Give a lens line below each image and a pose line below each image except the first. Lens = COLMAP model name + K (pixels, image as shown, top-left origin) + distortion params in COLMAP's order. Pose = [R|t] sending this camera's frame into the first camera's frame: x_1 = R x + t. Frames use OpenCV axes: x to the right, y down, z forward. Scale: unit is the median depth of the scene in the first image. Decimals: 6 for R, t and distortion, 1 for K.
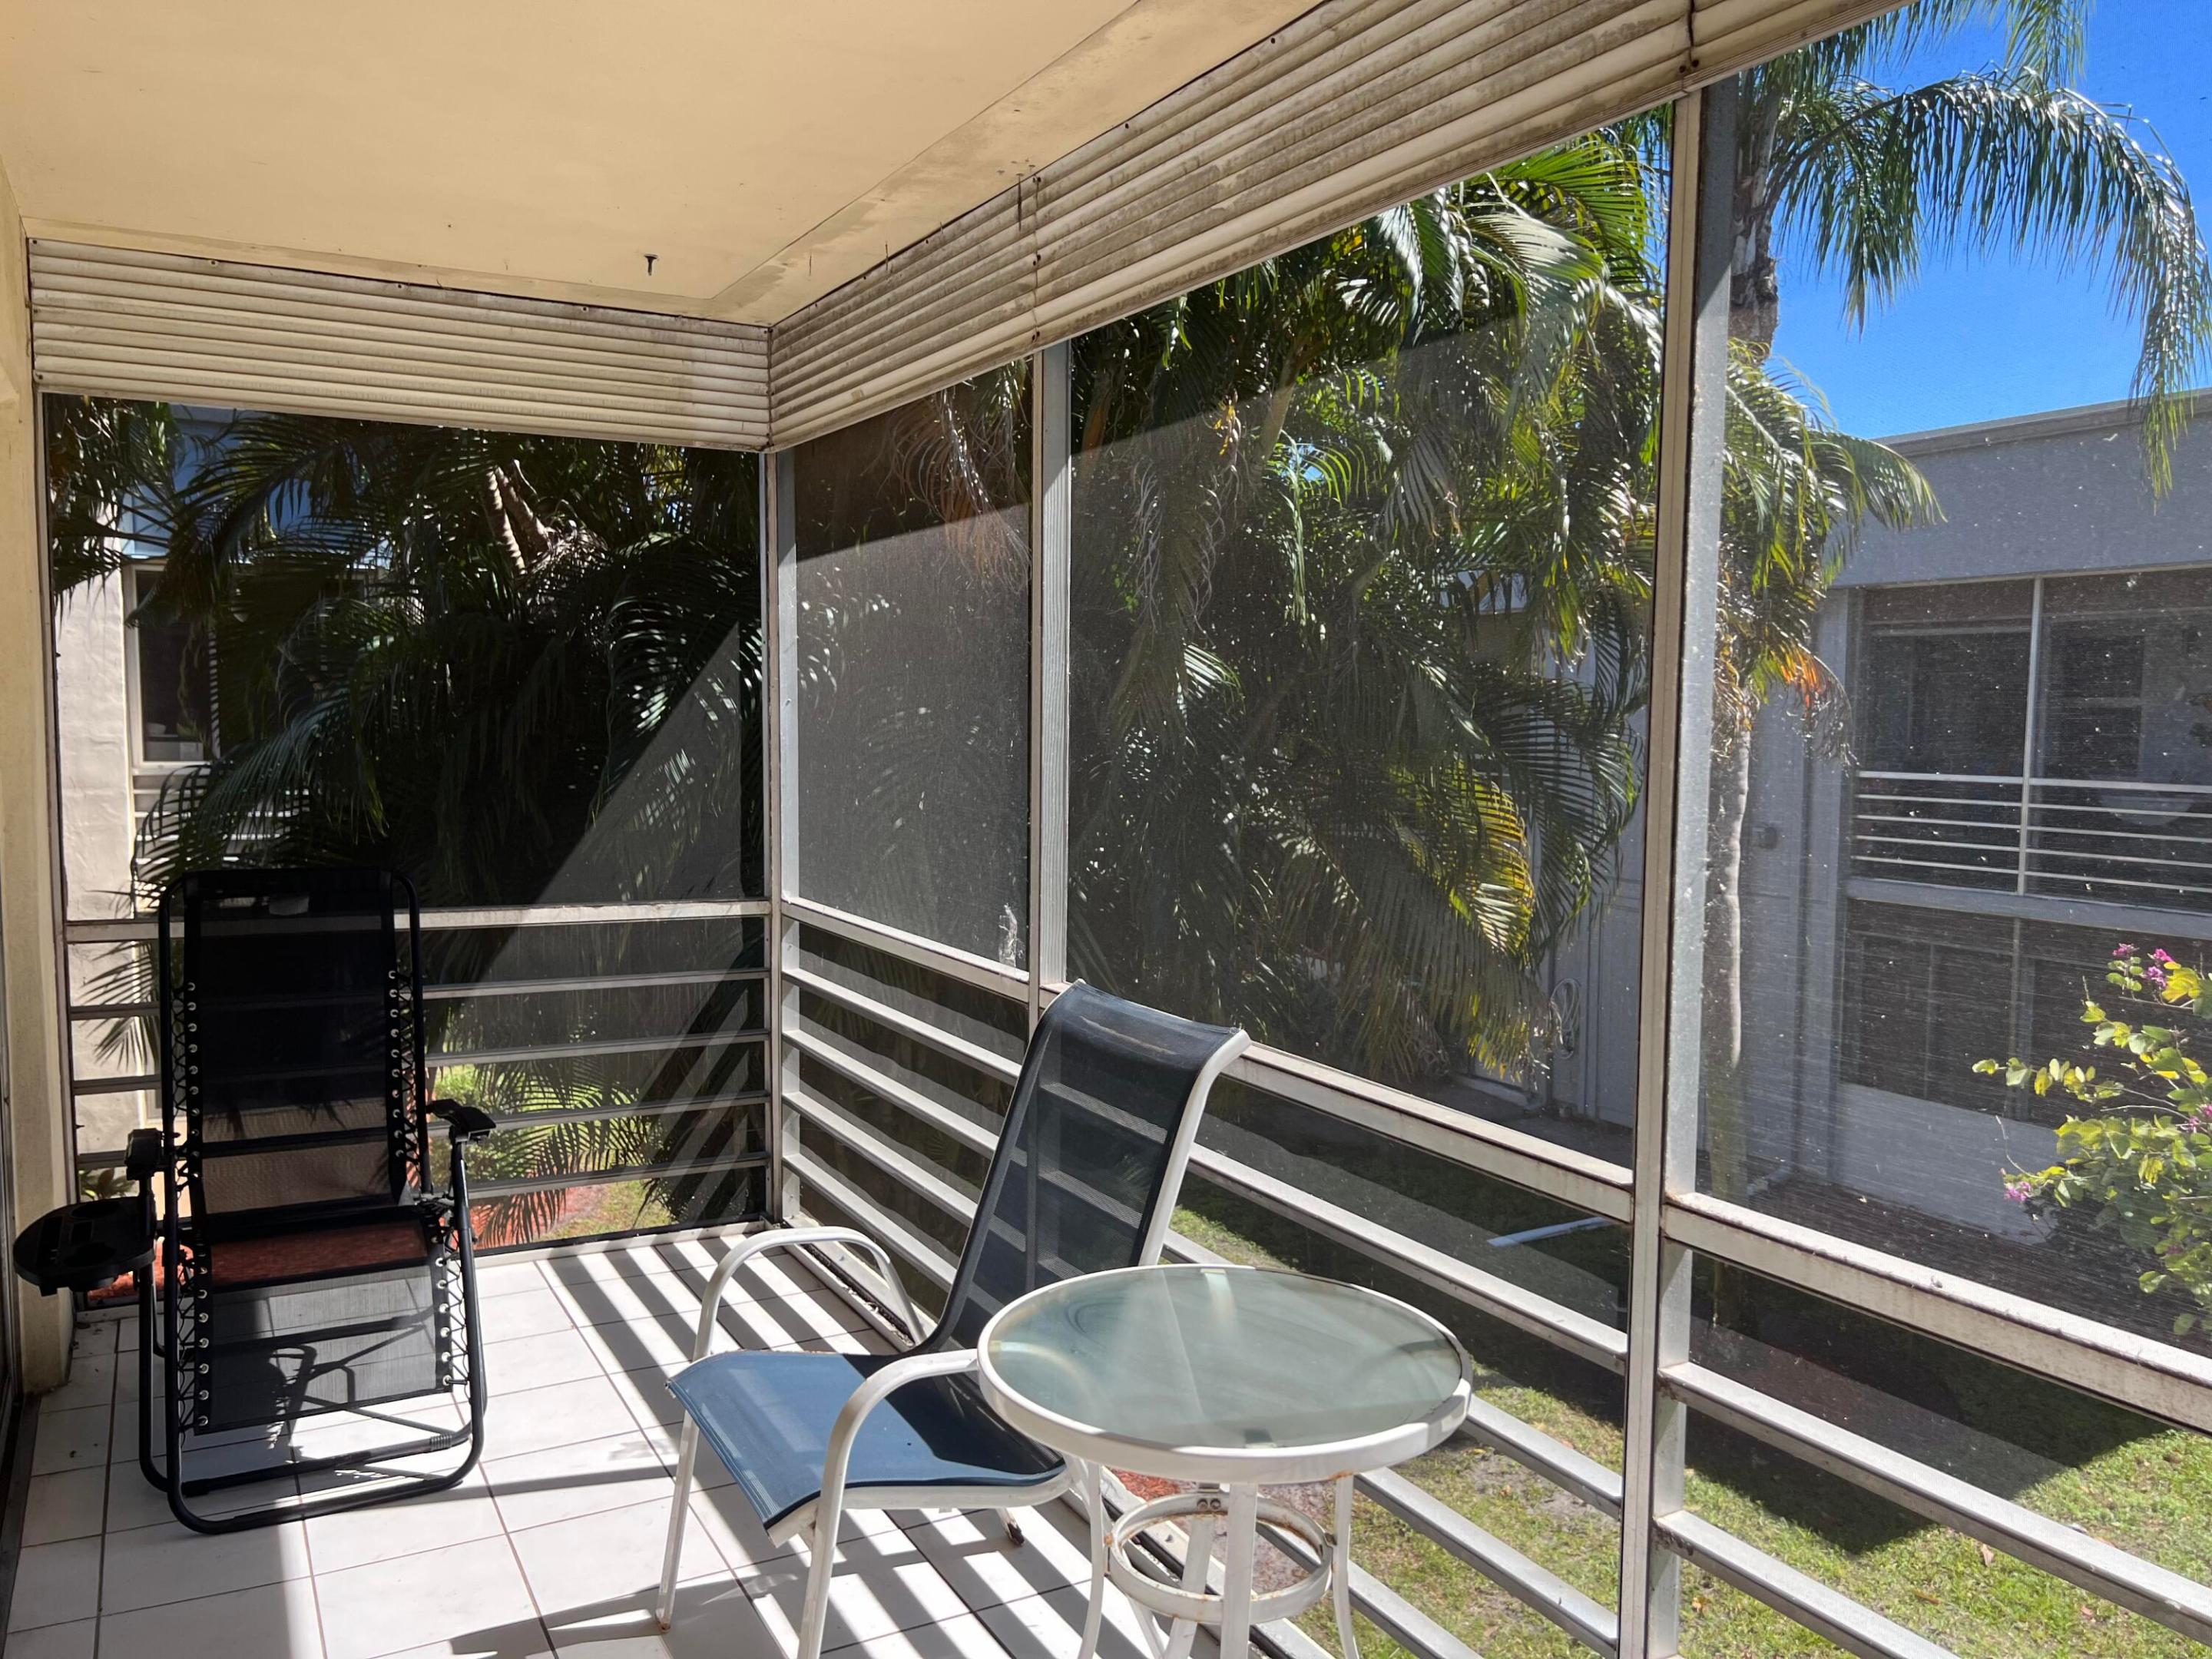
lens RADIAL K [[1657.5, 0, 1100.5], [0, 1657.5, 839.2], [0, 0, 1]] dist [0.057026, -0.073959]
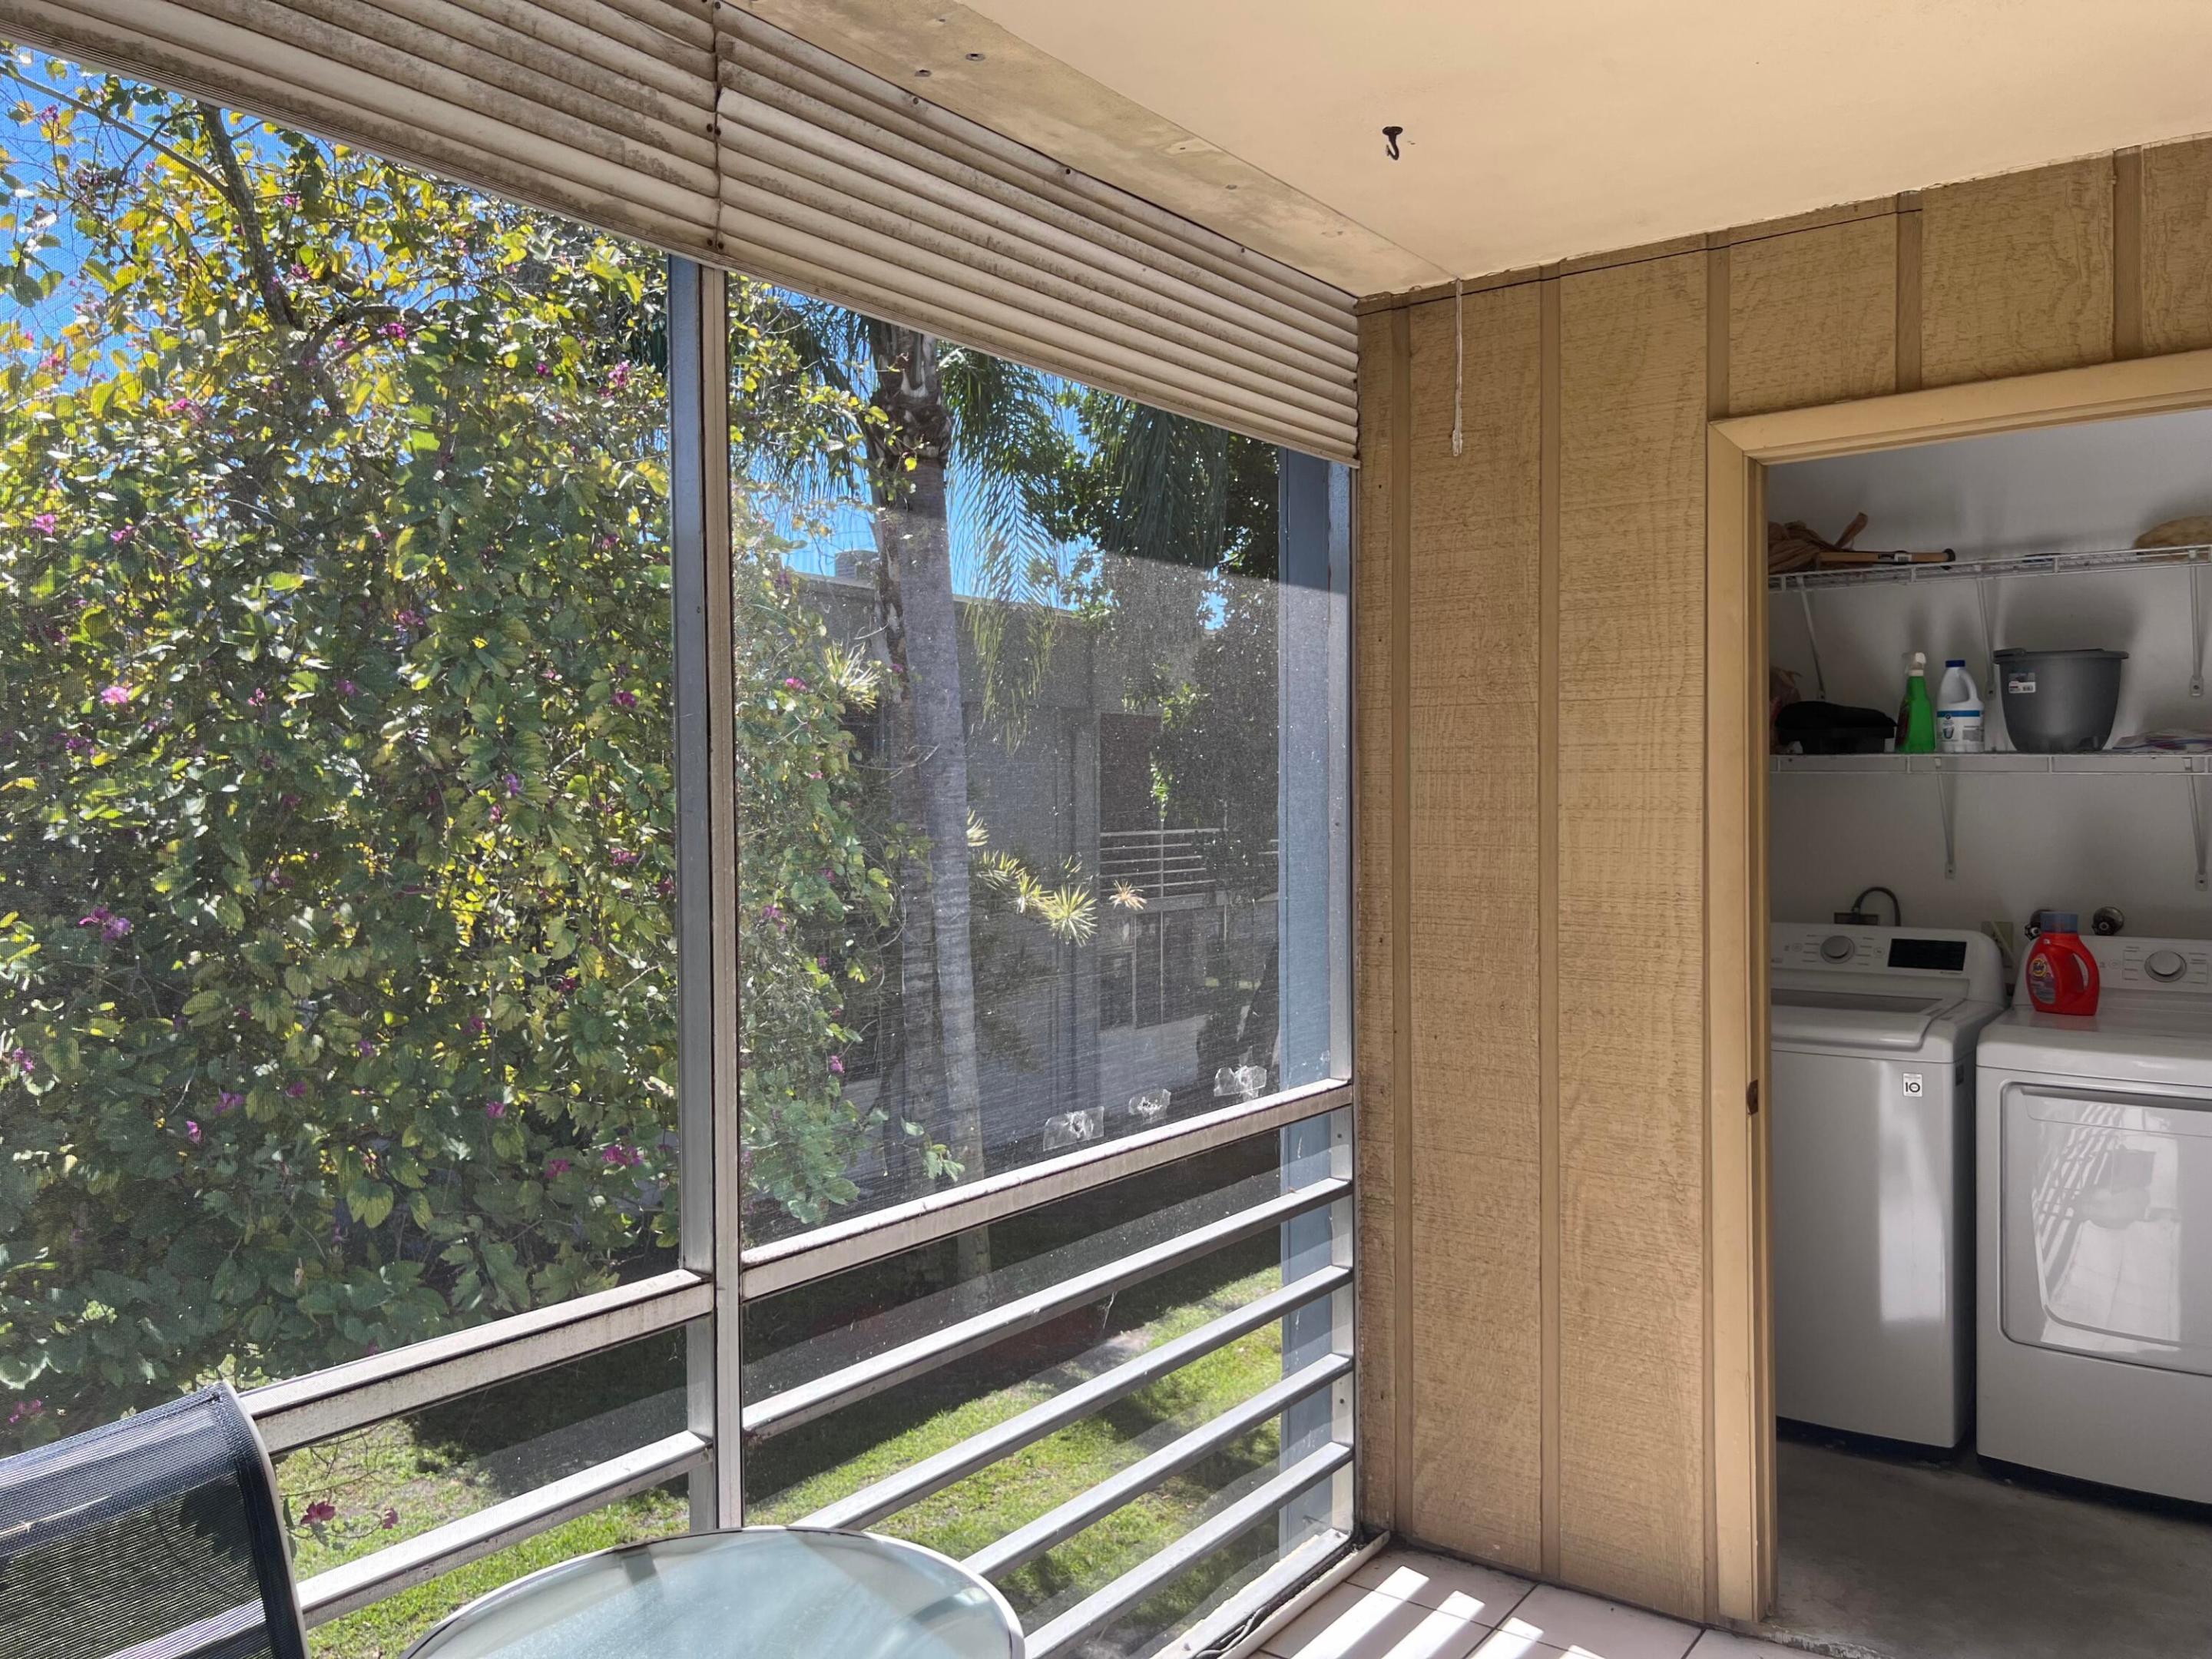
lens RADIAL K [[1657.5, 0, 1100.5], [0, 1657.5, 839.2], [0, 0, 1]] dist [0.057026, -0.073959]
pose [[-0.412886, -0.041018, 0.909858, -0.741895], [0.072924, 0.994289, 0.077917, -0.132868], [-0.907858, 0.098521, -0.407537, 1.207559]]
